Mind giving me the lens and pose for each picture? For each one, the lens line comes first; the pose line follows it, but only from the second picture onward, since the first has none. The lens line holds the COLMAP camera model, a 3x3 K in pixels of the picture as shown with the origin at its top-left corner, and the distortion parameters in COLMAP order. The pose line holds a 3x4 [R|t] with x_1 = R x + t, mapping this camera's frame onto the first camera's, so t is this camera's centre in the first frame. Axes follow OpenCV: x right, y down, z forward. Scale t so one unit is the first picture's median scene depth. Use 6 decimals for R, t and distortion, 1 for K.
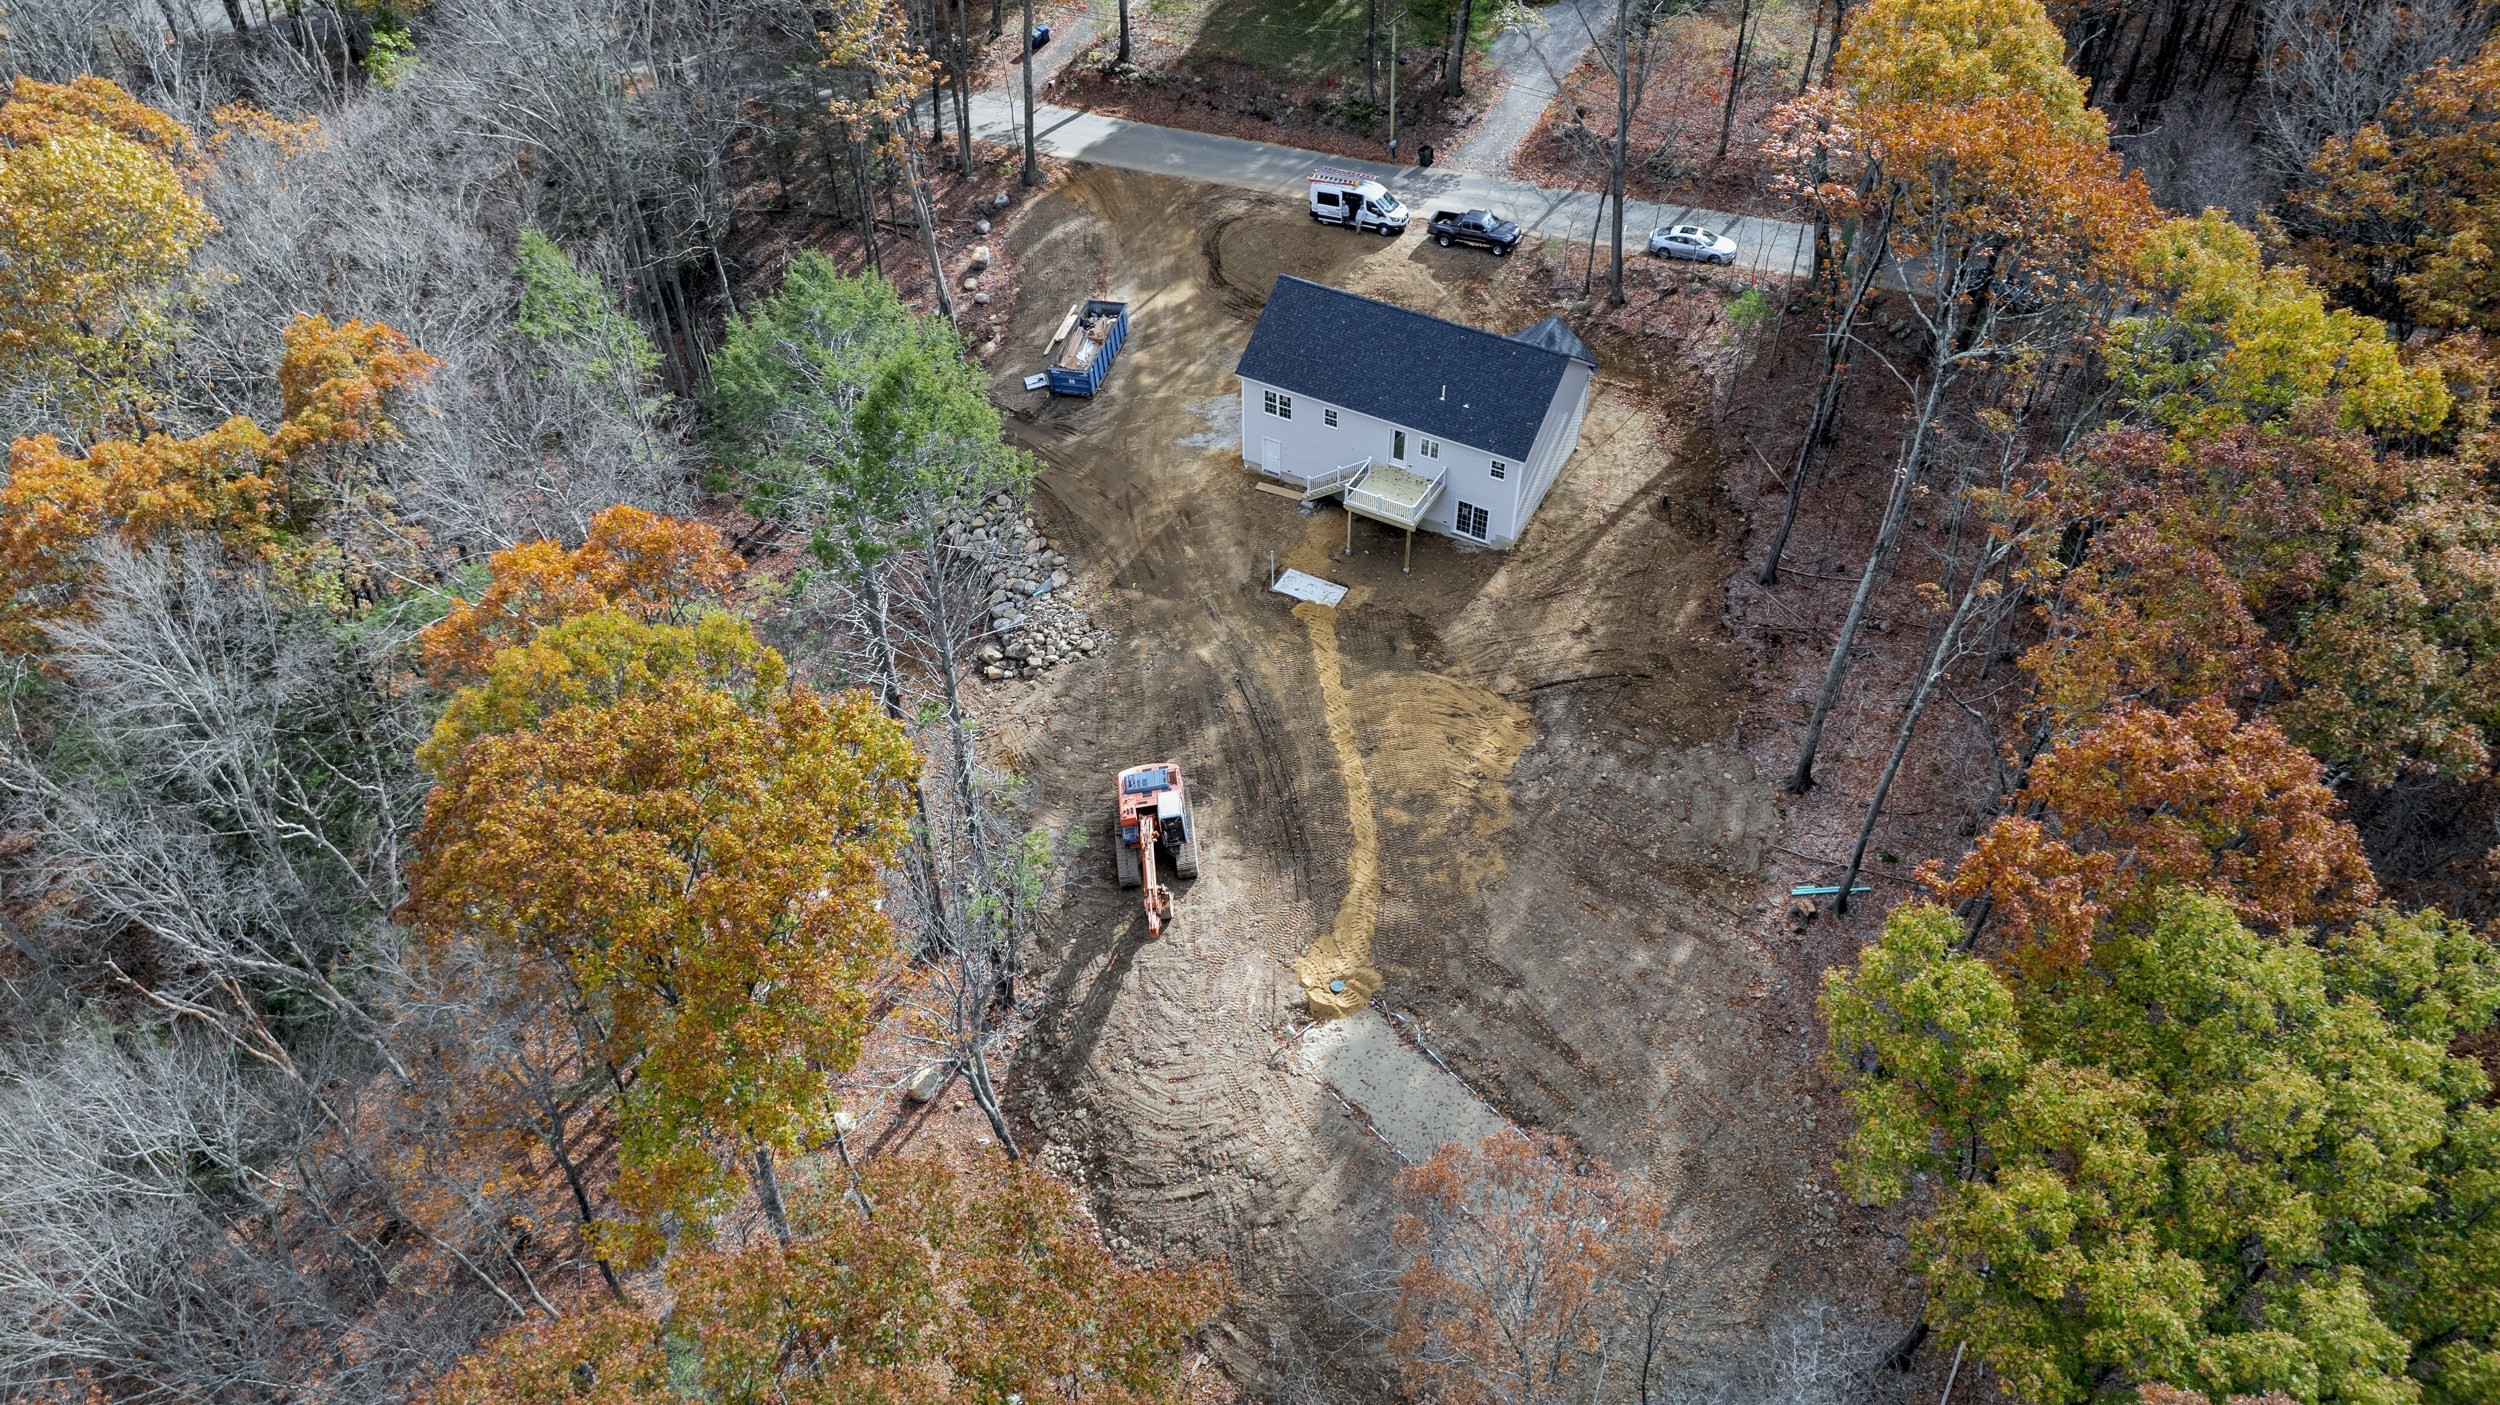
lens RADIAL K [[1750.7, 0, 1263.4], [0, 1750.7, 697.3], [0, 0, 1]] dist [-0.016466, 0.004679]
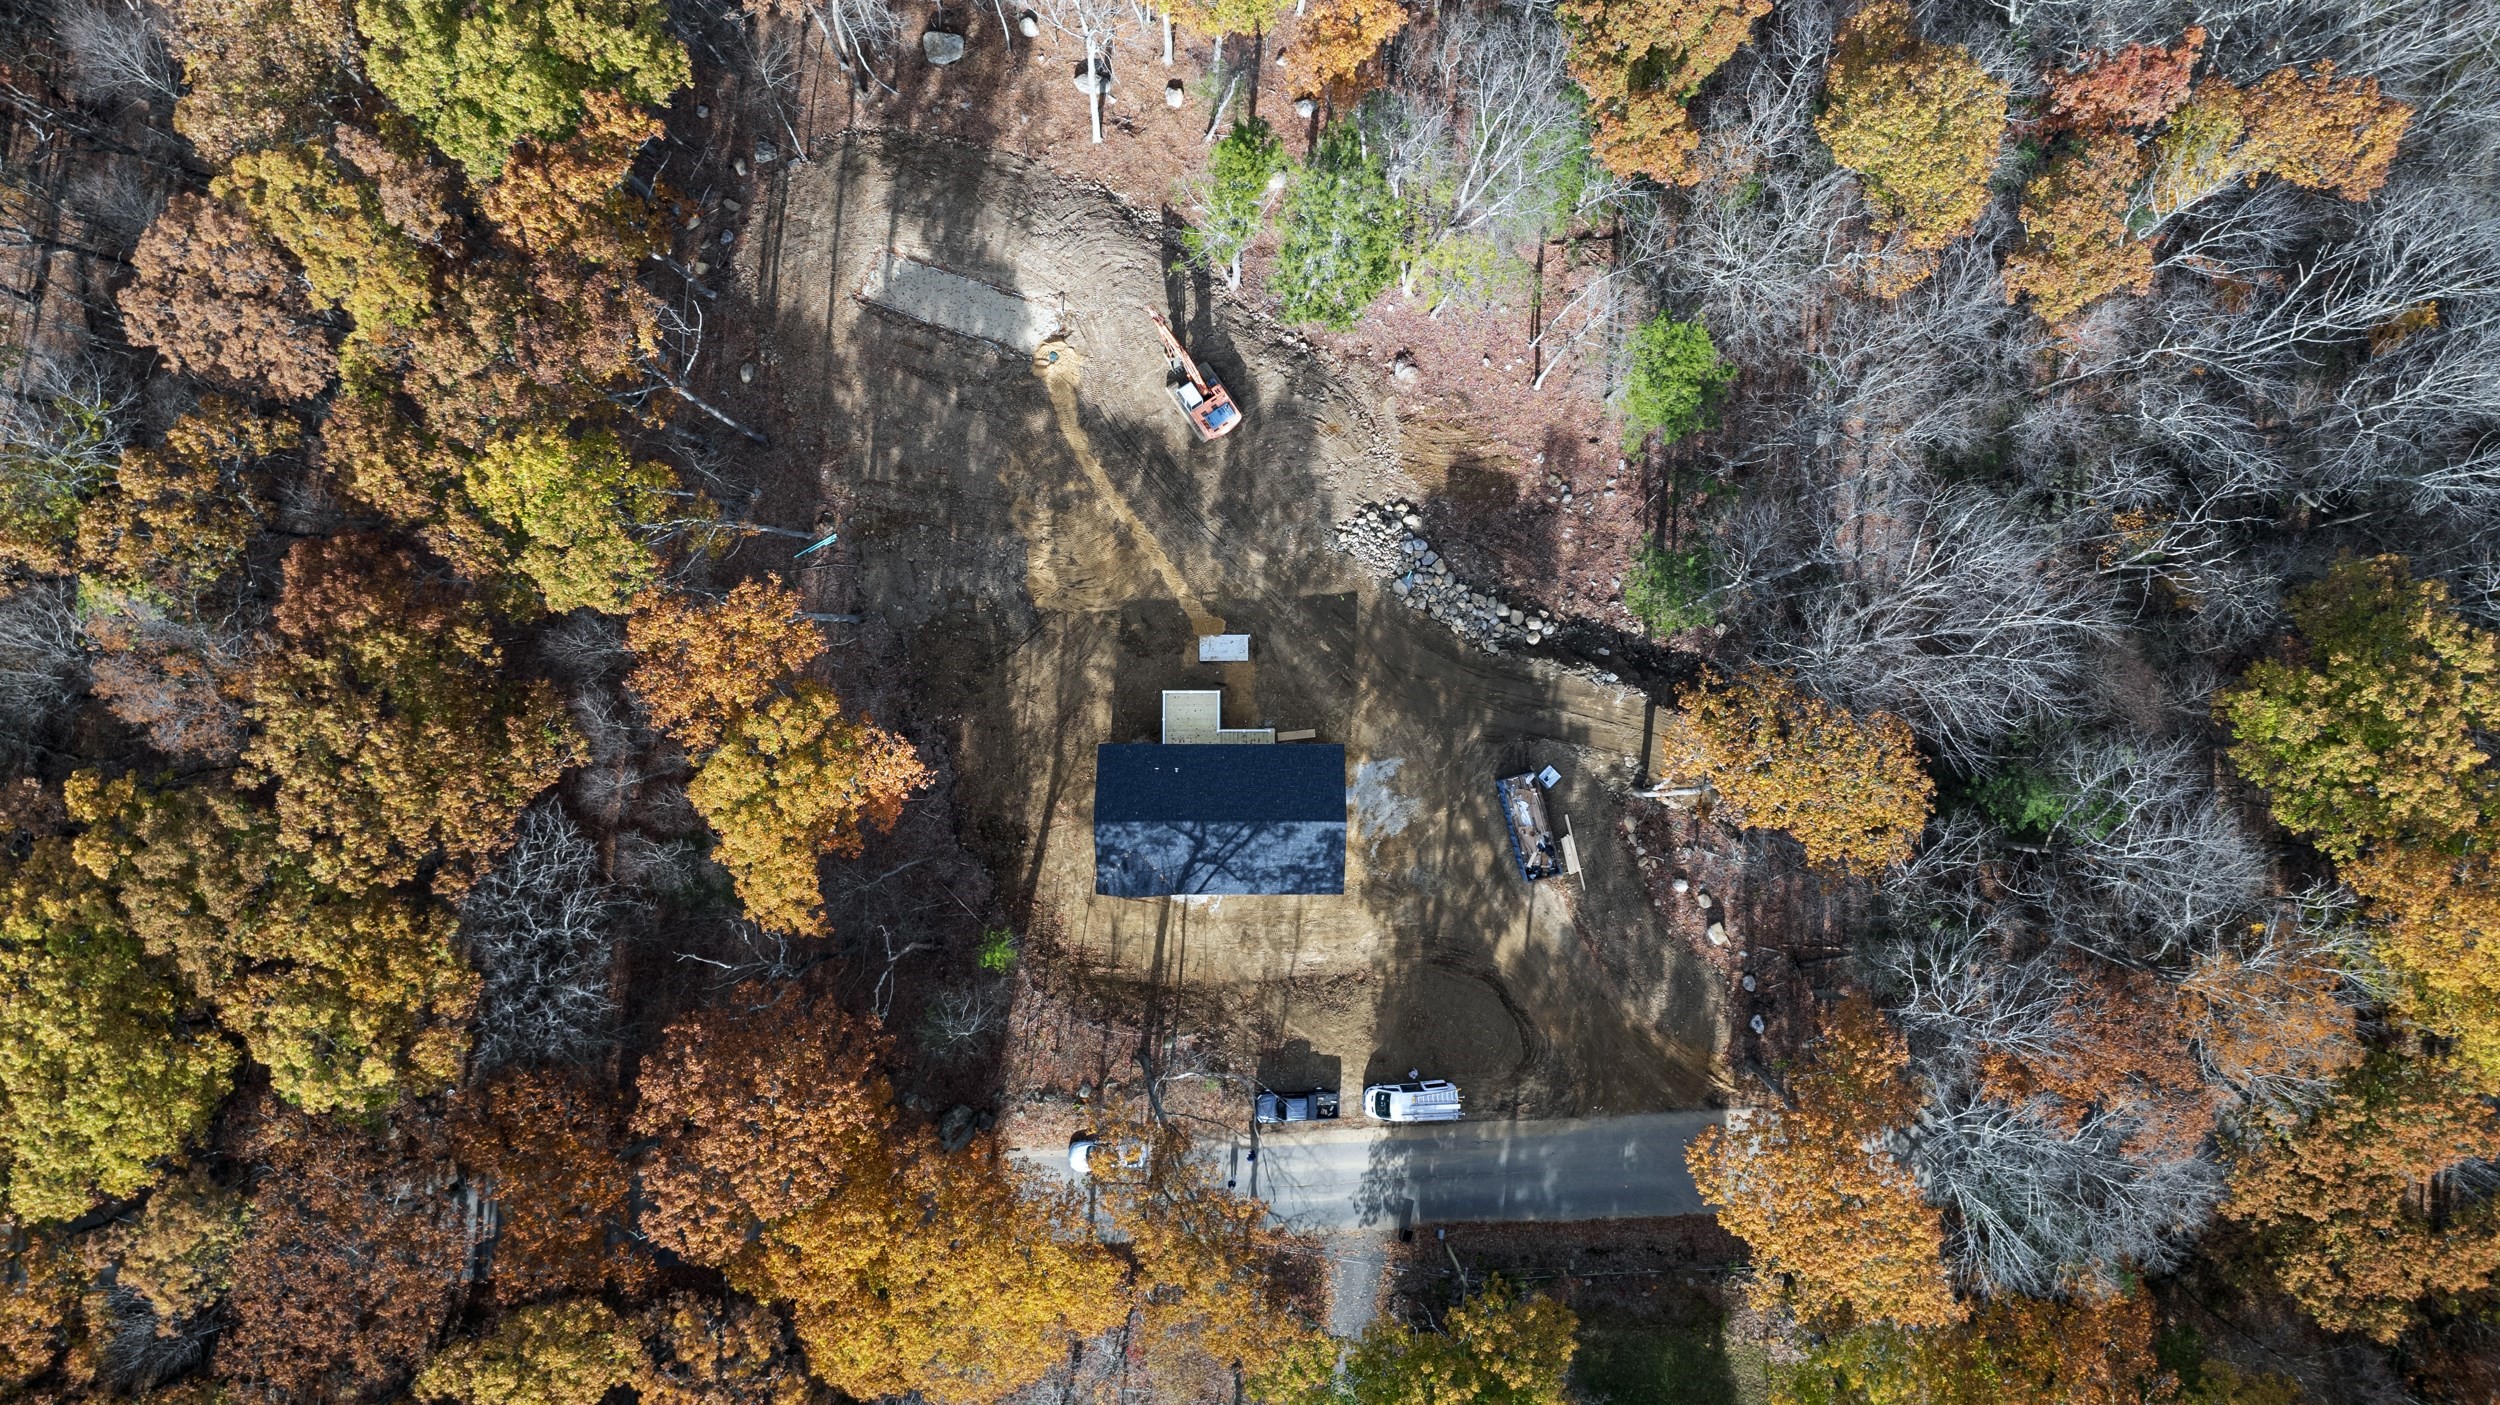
lens RADIAL K [[1750.7, 0, 1263.4], [0, 1750.7, 697.3], [0, 0, 1]] dist [-0.016466, 0.004679]
pose [[-0.875794, 0.482302, -0.019214, 0.043822], [-0.344597, -0.596874, 0.724565, -1.073481], [0.337991, 0.641191, 0.688939, 0.084501]]
